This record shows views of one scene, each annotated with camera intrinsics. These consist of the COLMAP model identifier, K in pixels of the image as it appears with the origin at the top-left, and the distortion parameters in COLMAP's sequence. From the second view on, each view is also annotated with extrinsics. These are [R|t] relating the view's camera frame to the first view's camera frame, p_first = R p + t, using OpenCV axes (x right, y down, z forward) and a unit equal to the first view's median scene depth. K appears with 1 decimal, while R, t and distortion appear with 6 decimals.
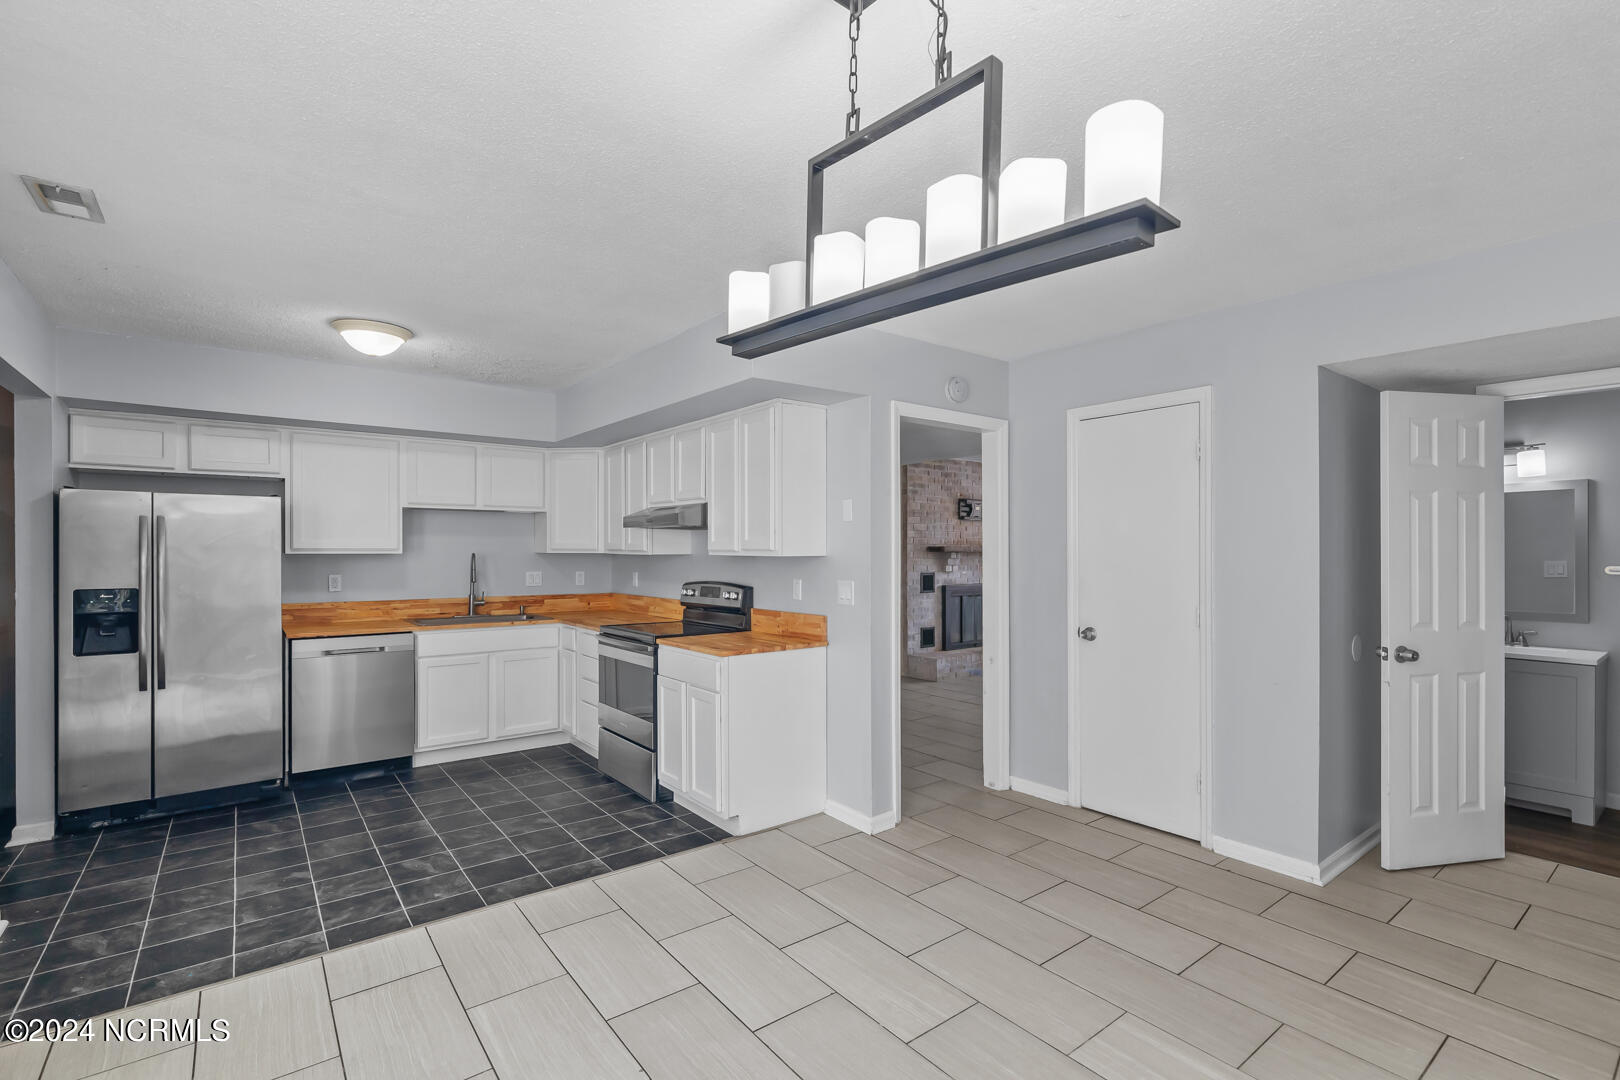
lens RADIAL K [[743.5, 0, 831.7], [0, 743.5, 543.7], [0, 0, 1]] dist [0.006278, 0.000164]
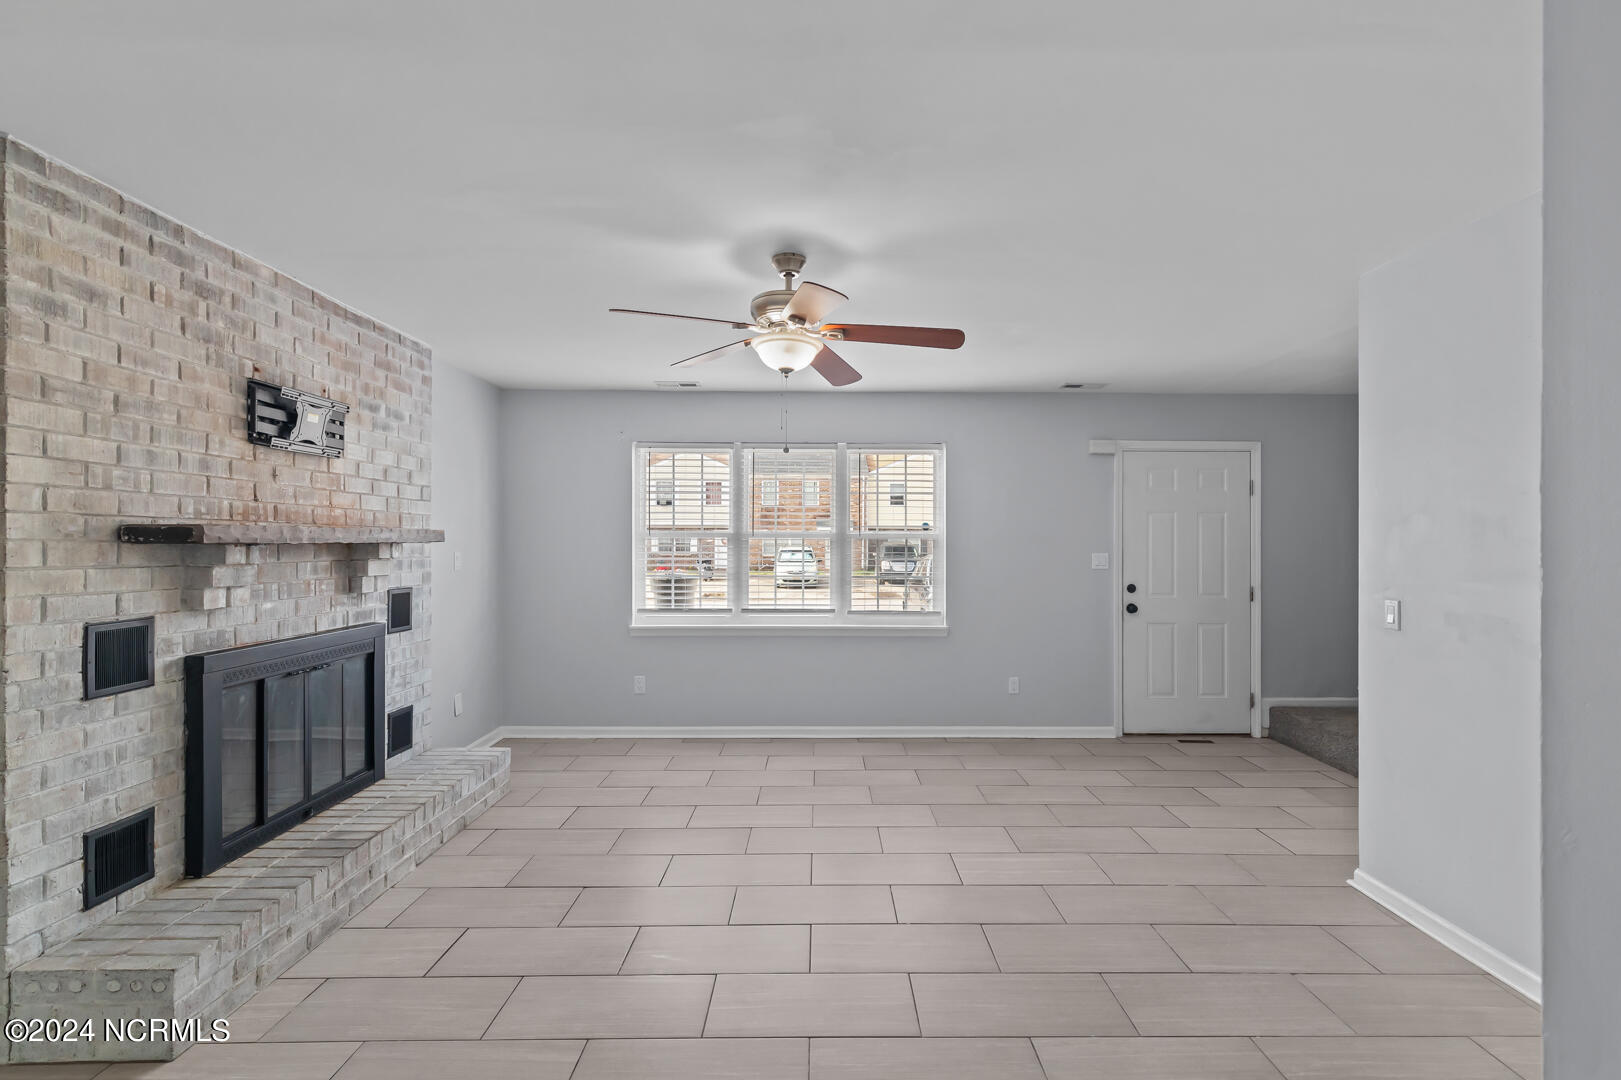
lens RADIAL K [[744.0, 0, 832.2], [0, 744.0, 543.7], [0, 0, 1]] dist [0.006278, 0.000164]
pose [[0.607990, -0.001259, 0.793944, 0.069264], [-0.007621, 0.999943, 0.007422, 0.006769], [-0.793908, -0.010563, 0.607946, 0.619037]]
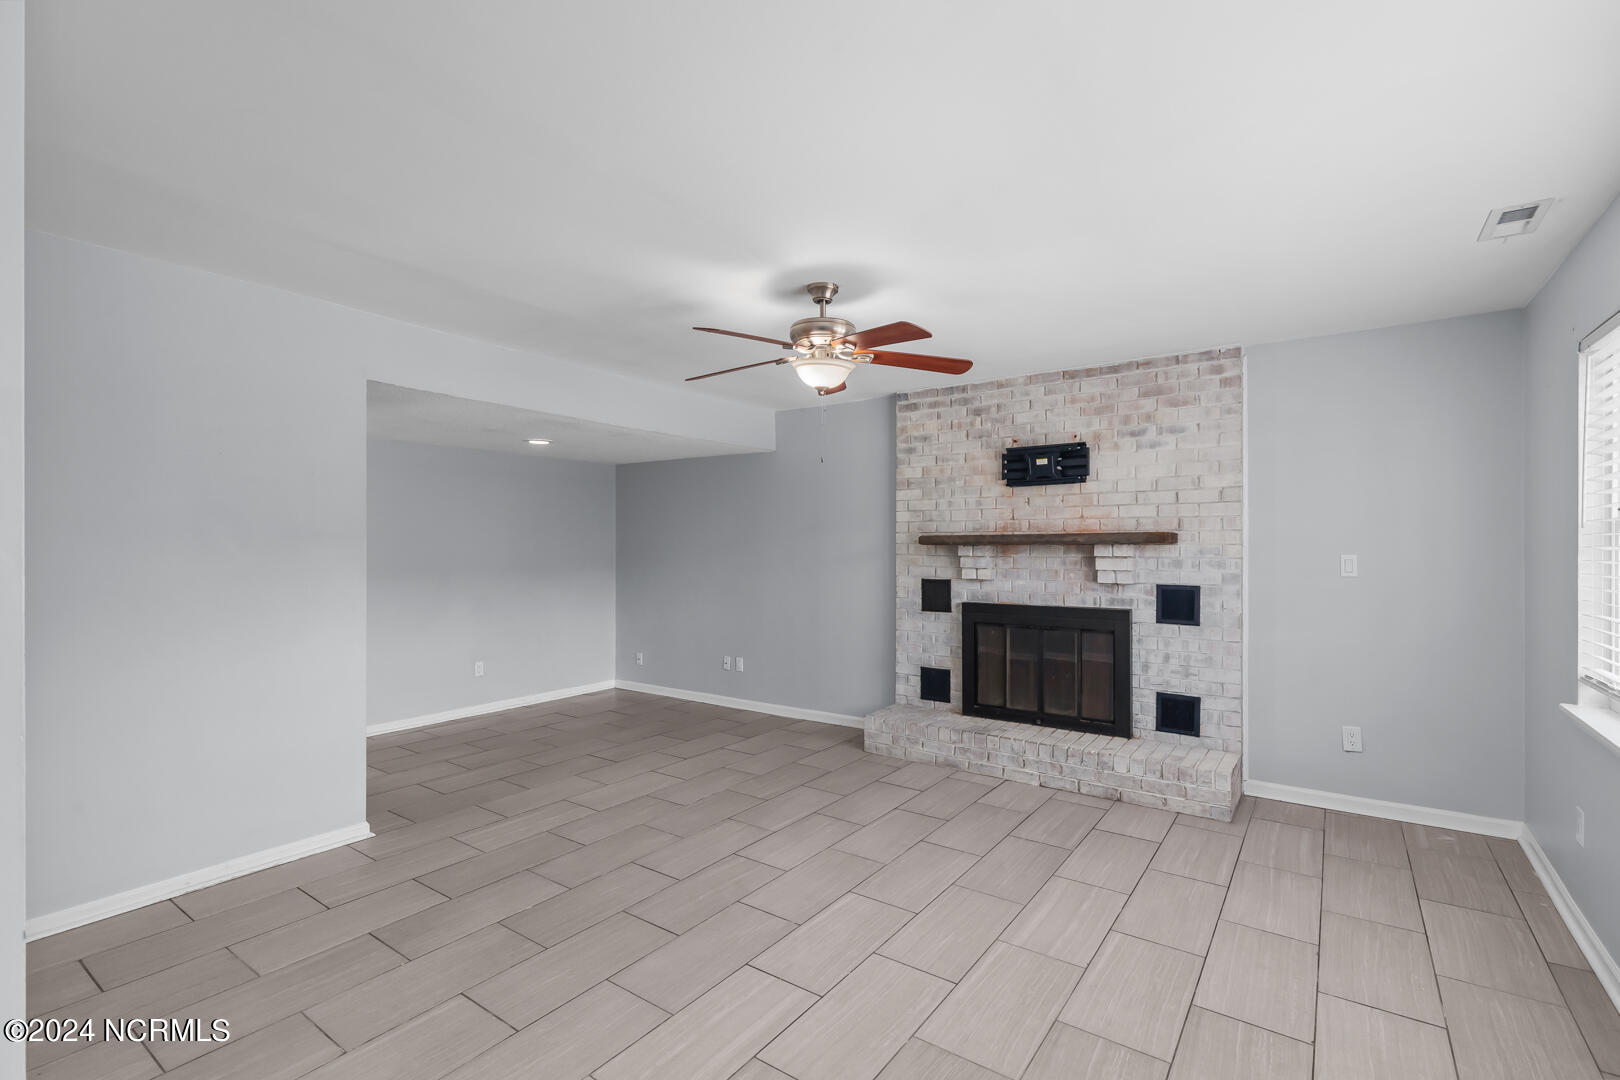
lens RADIAL K [[724.4, 0, 822.4], [0, 724.4, 551.2], [0, 0, 1]] dist [0.009764, 0.000459]
pose [[0.281519, 0.007486, -0.959526, 0.667709], [0.011579, 0.999870, 0.011198, 0.008110], [0.959486, -0.014263, 0.281396, 0.735428]]
